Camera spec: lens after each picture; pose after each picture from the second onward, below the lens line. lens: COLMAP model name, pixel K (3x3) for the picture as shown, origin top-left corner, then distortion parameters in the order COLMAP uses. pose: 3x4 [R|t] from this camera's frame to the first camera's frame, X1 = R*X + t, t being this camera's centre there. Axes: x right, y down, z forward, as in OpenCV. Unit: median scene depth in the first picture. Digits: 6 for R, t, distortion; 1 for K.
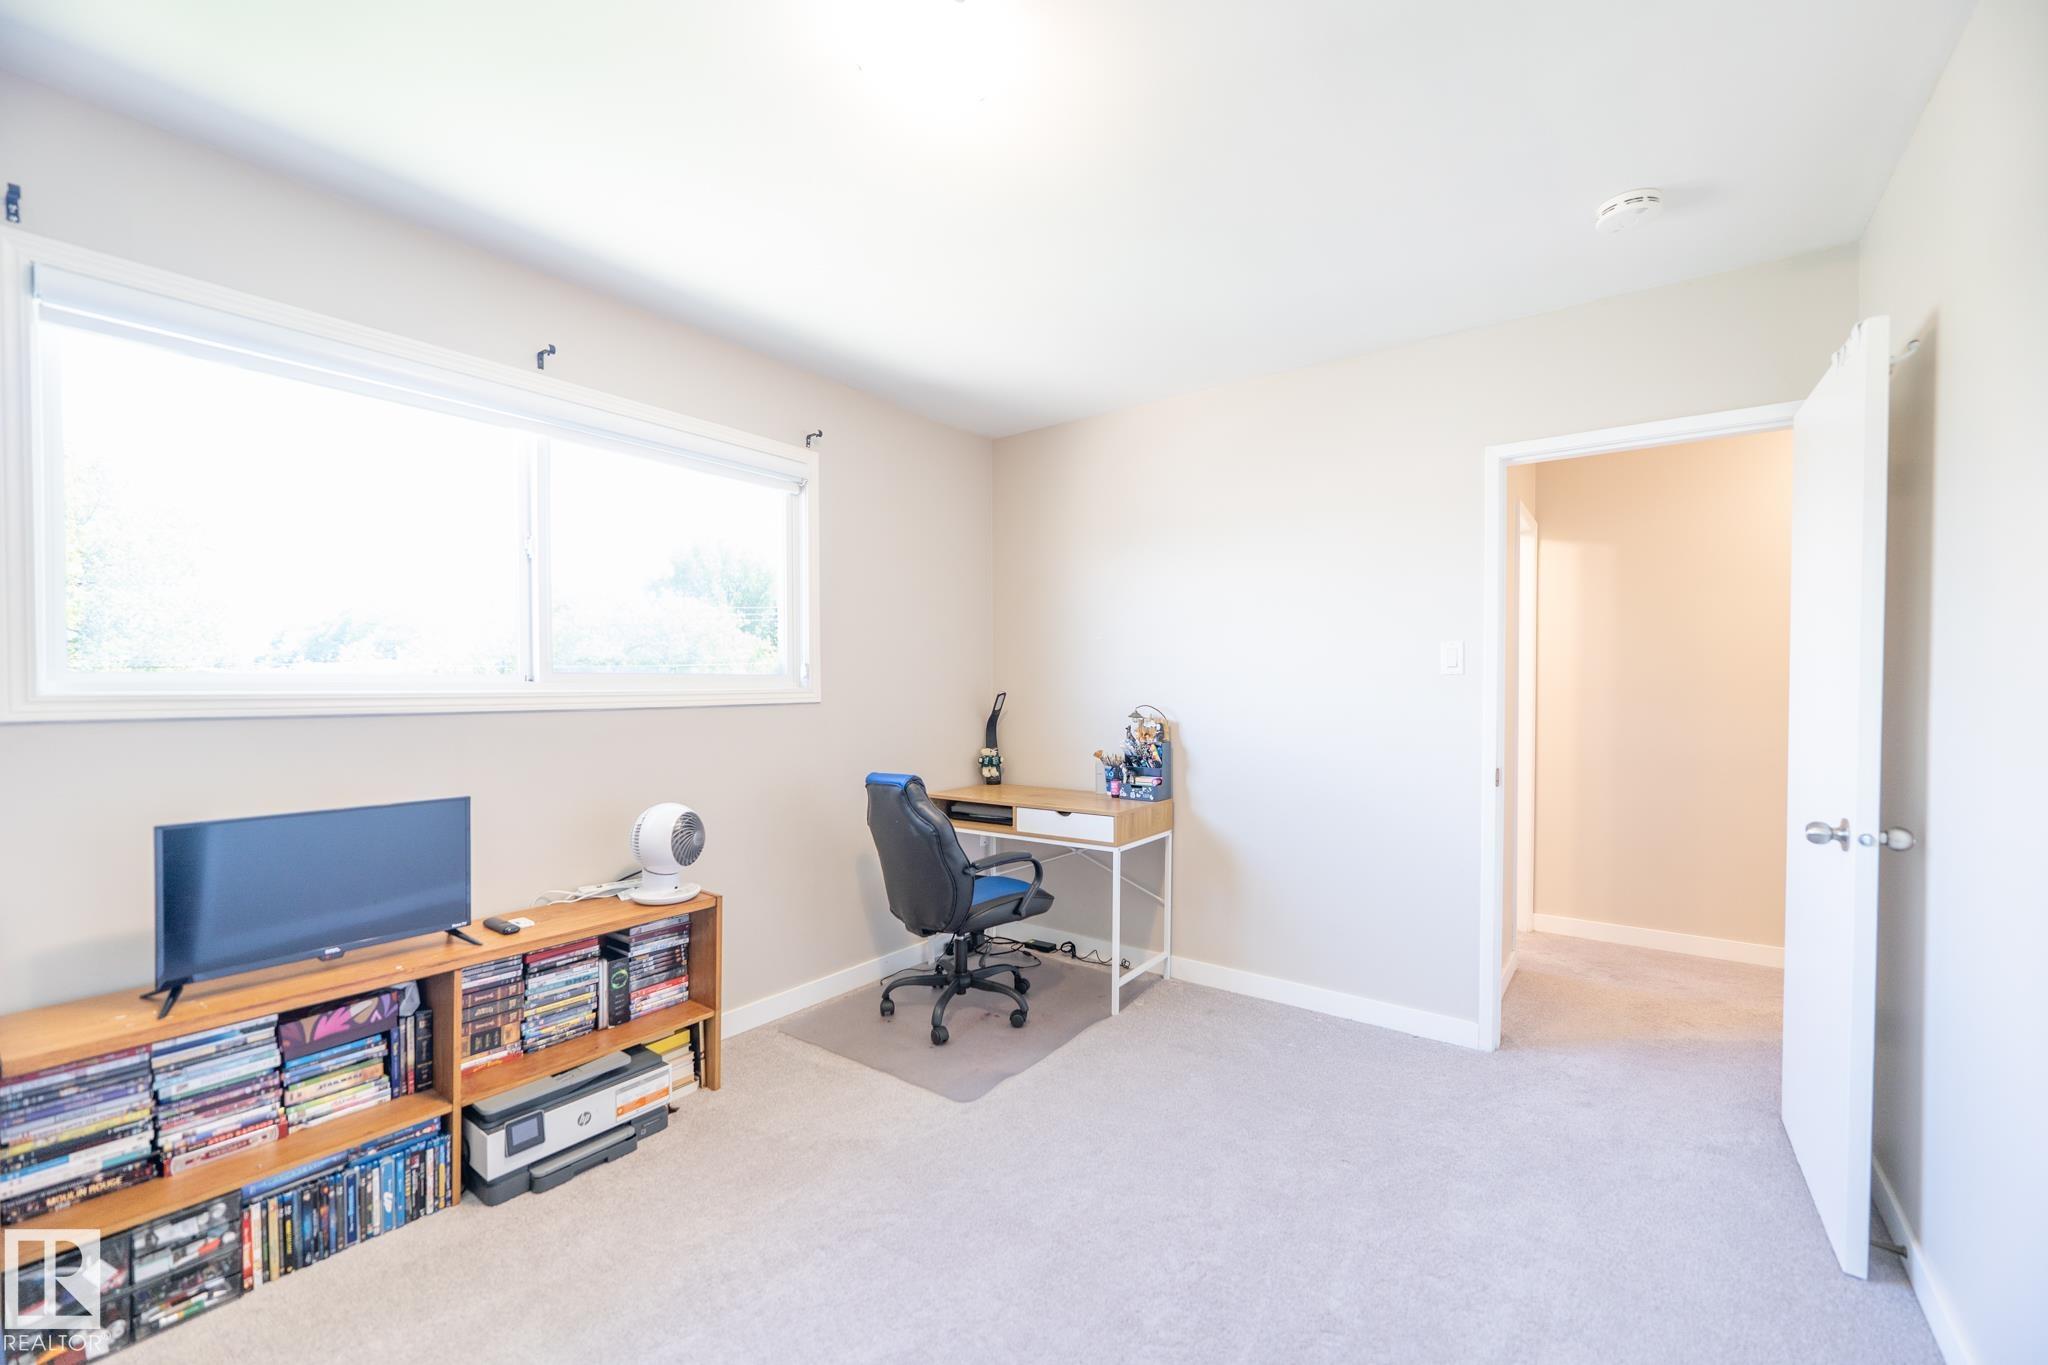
lens RADIAL K [[828.7, 0, 1021.5], [0, 828.7, 691.3], [0, 0, 1]] dist [-0.000829, -0.000063]
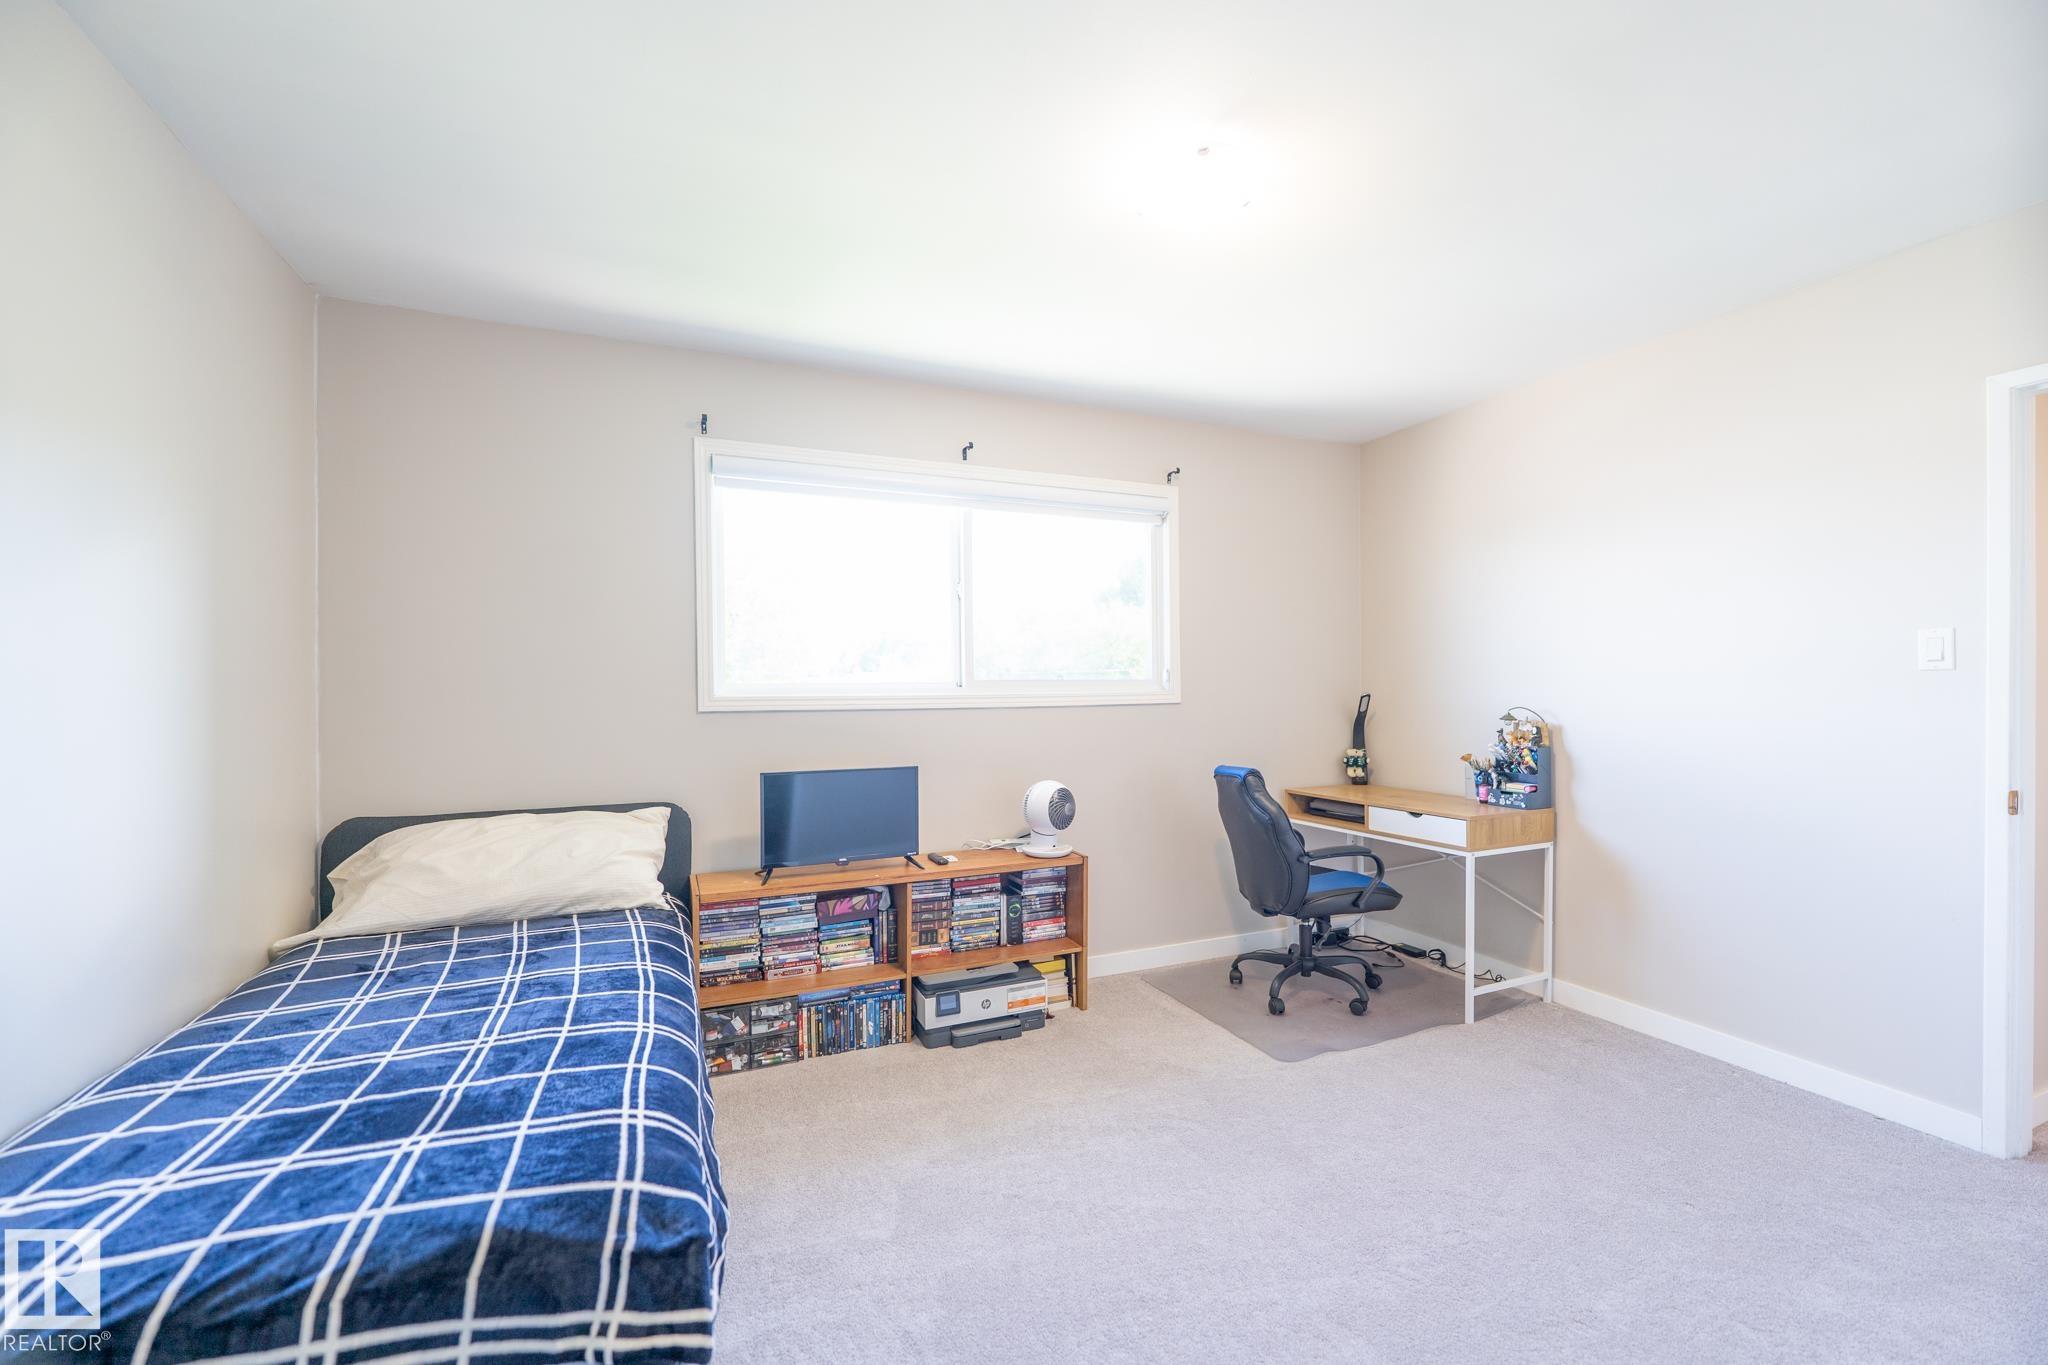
lens RADIAL K [[828.7, 0, 1017.3], [0, 828.7, 689.0], [0, 0, 1]] dist [-0.000829, -0.000063]
pose [[0.865323, -0.005301, -0.501186, 0.185713], [0.002416, 0.999977, -0.006406, 0.000763], [0.501209, 0.004333, 0.865316, -0.148504]]
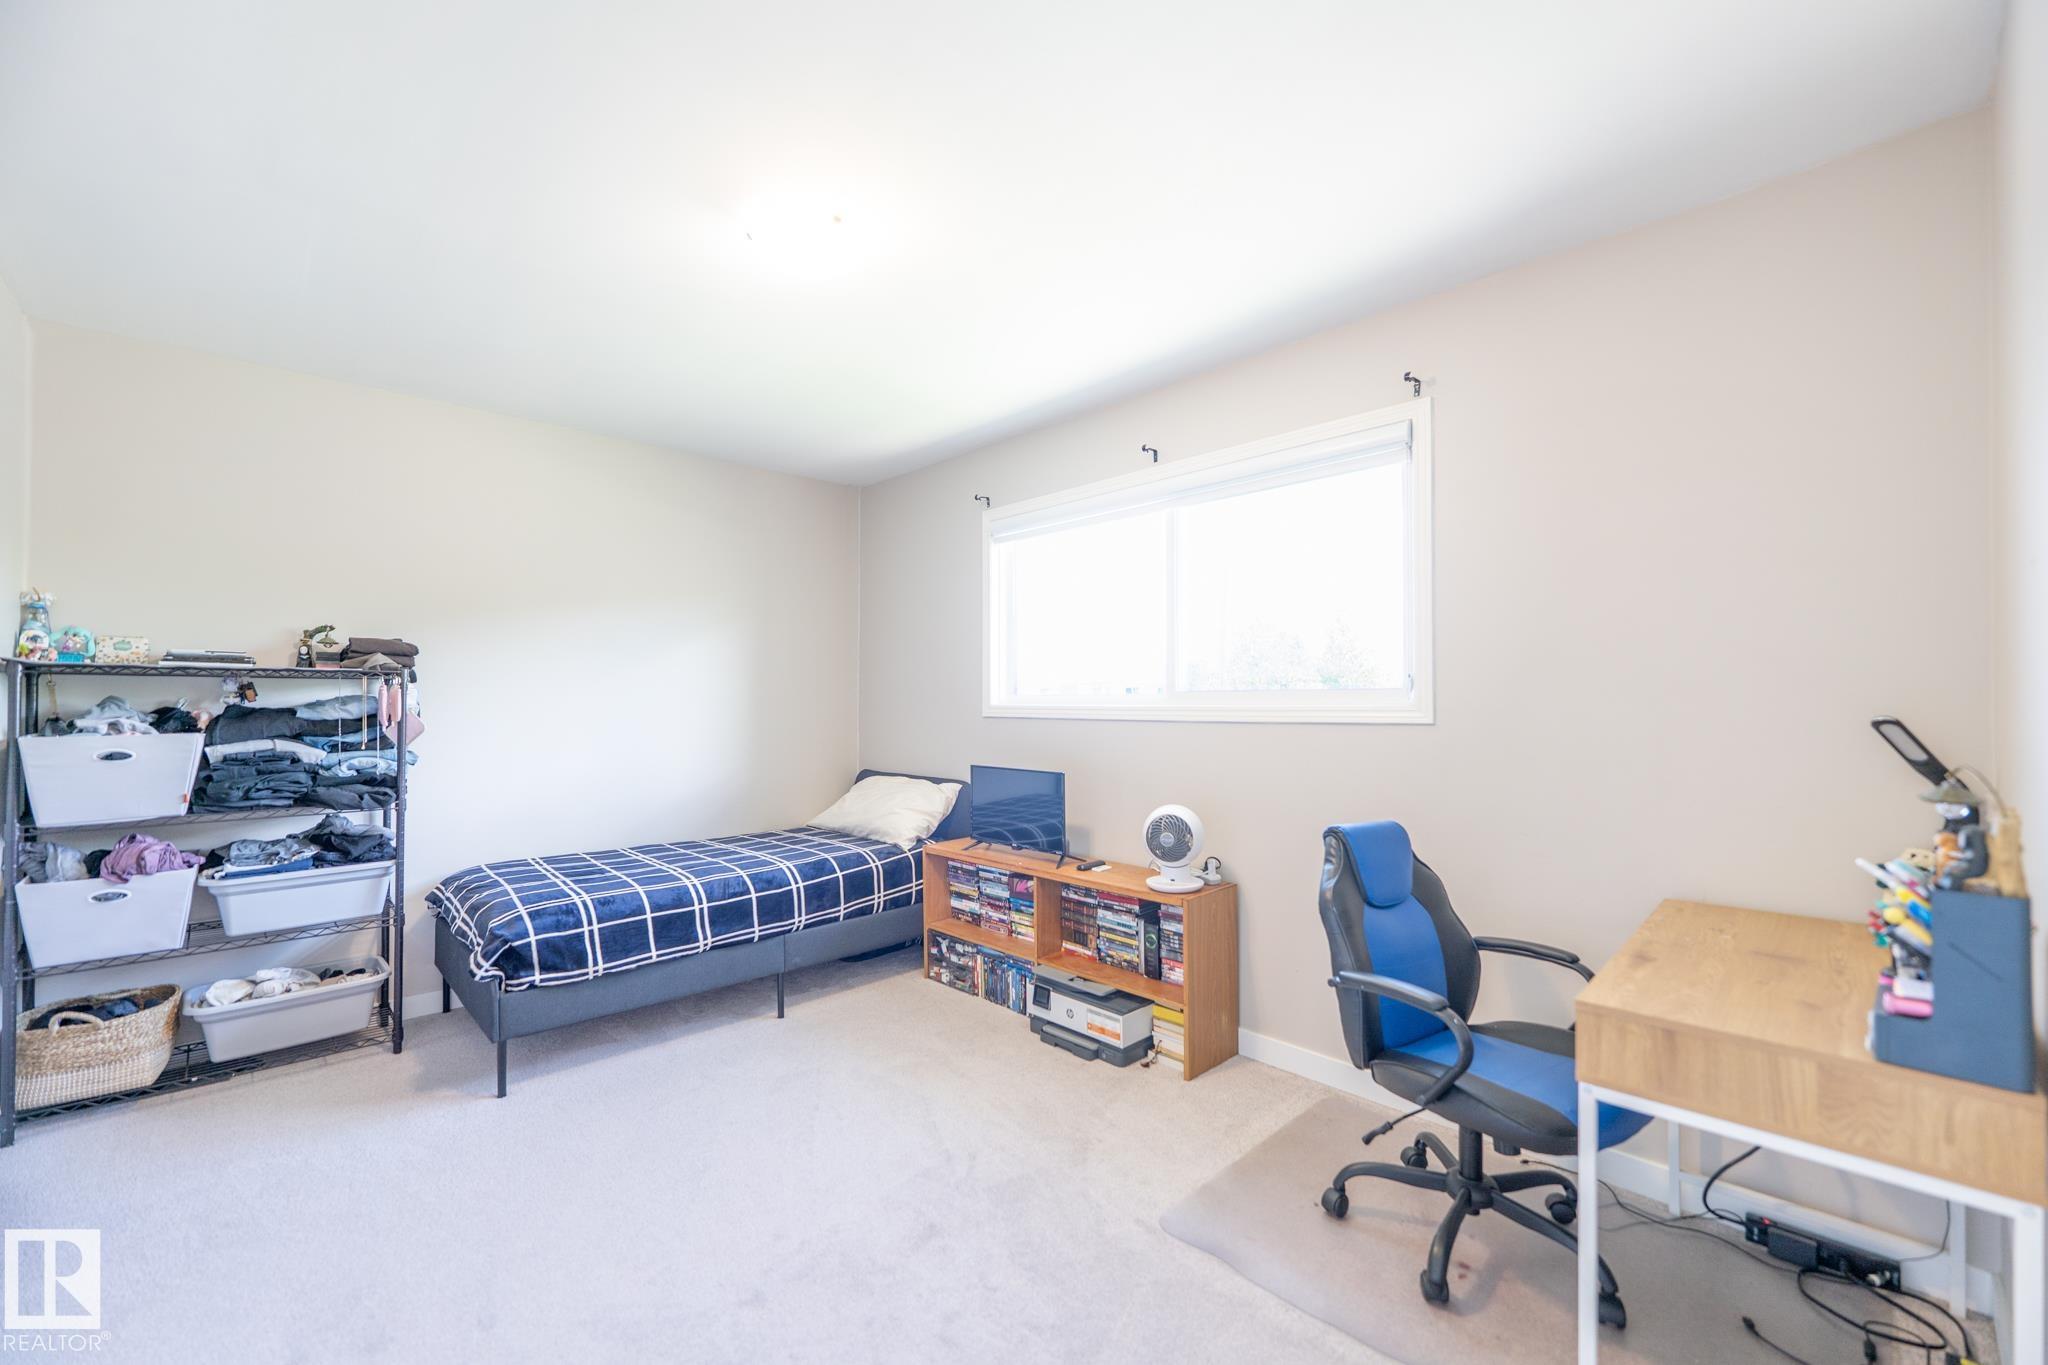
lens RADIAL K [[828.7, 0, 1016.2], [0, 828.7, 691.8], [0, 0, 1]] dist [-0.000829, -0.000063]
pose [[-0.166734, -0.000668, -0.986002, 0.762241], [0.000690, 0.999999, -0.000794, -0.021646], [0.986002, -0.000812, -0.166734, 1.009544]]
